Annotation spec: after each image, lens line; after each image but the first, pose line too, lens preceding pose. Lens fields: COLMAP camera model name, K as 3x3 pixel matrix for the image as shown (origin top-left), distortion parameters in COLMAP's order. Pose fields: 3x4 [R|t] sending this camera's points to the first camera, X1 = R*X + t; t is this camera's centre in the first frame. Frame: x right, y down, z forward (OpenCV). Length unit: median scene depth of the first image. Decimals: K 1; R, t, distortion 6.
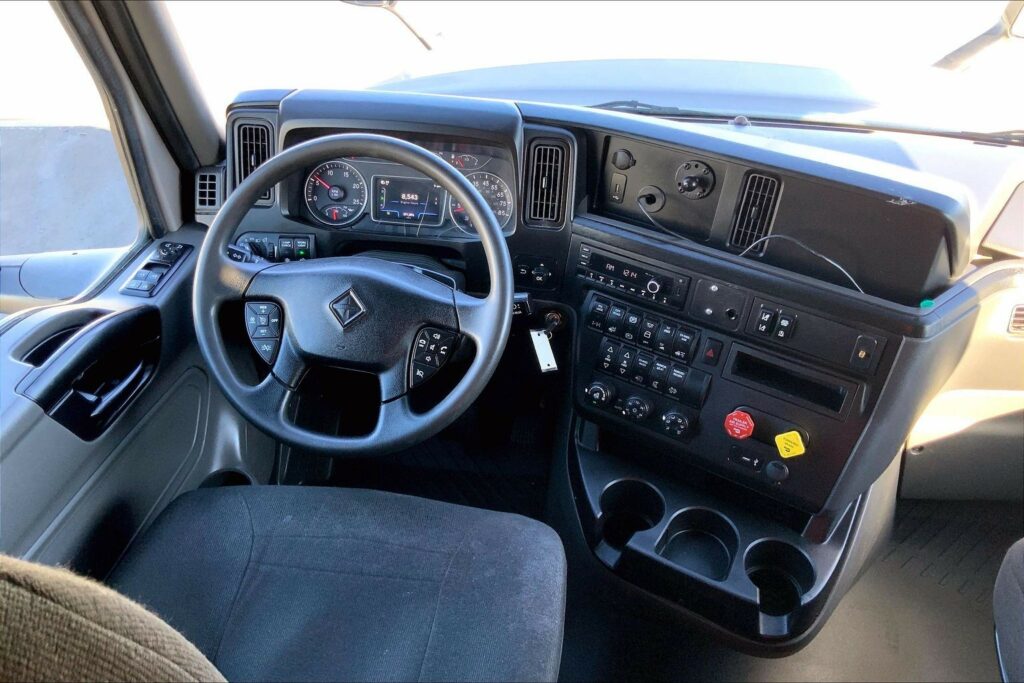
lens RADIAL K [[861.4, 0, 512.0], [0, 861.4, 341.5], [0, 0, 1]] dist [0.147665, -0.324118]
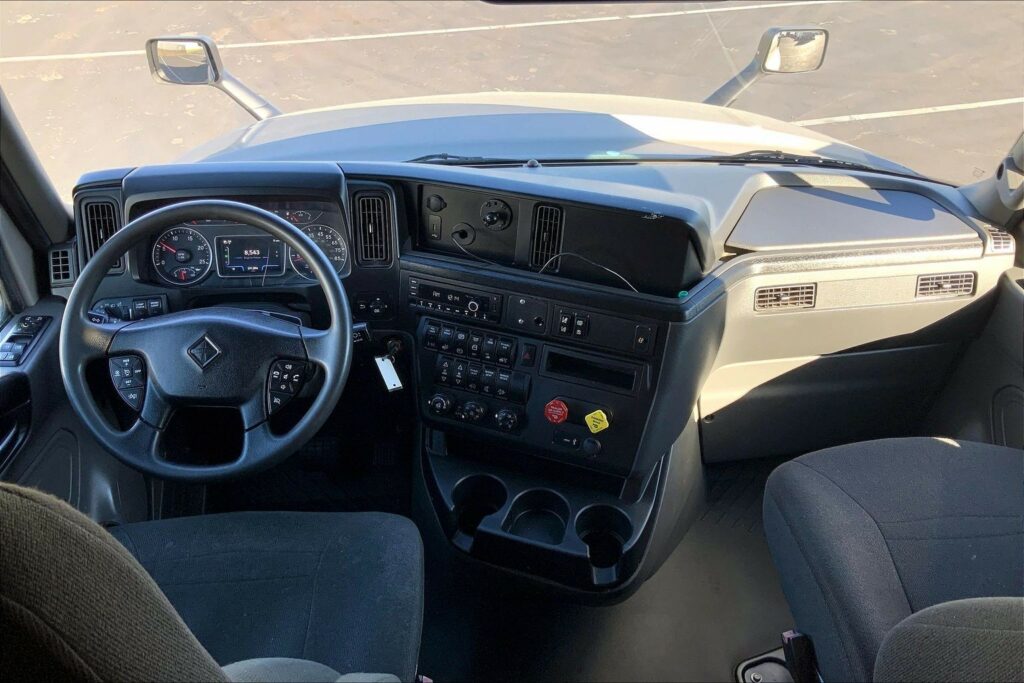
lens RADIAL K [[861.4, 0, 512.0], [0, 861.4, 341.5], [0, 0, 1]] dist [0.147665, -0.324118]
pose [[0.981117, -0.115363, 0.155243, 0.025782], [0.124136, 0.991102, -0.048027, 0.046920], [-0.148322, 0.066391, 0.986708, -0.166829]]
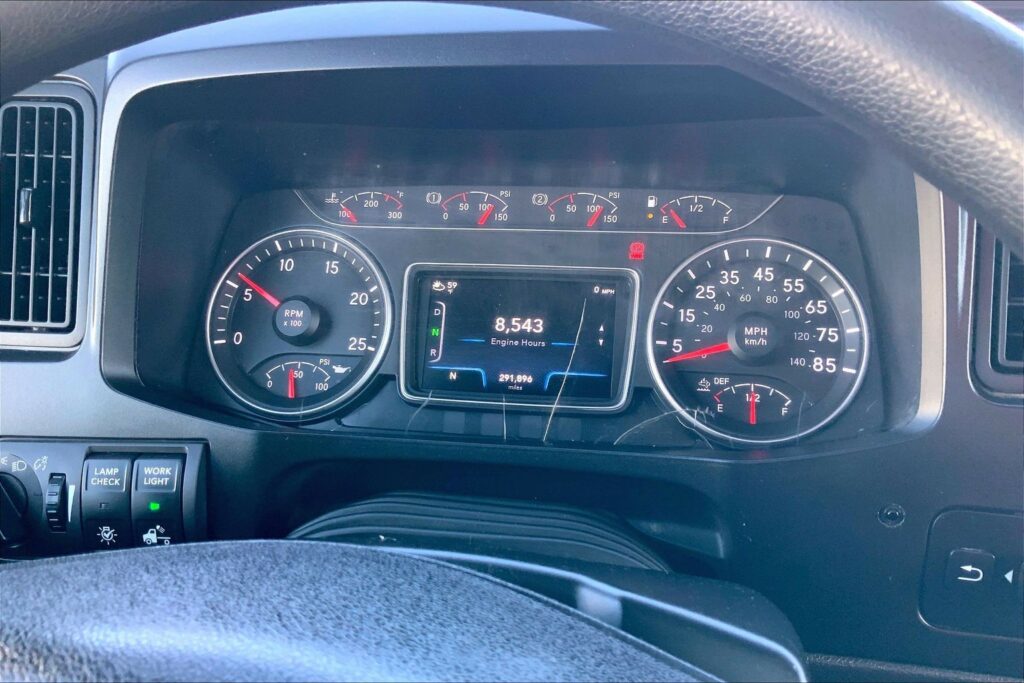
lens RADIAL K [[861.4, 0, 512.0], [0, 861.4, 341.5], [0, 0, 1]] dist [0.147665, -0.324118]
pose [[0.997696, -0.018062, -0.065387, -0.110772], [0.000395, 0.965431, -0.260660, -0.085071], [0.067835, 0.260034, 0.963214, 0.766155]]
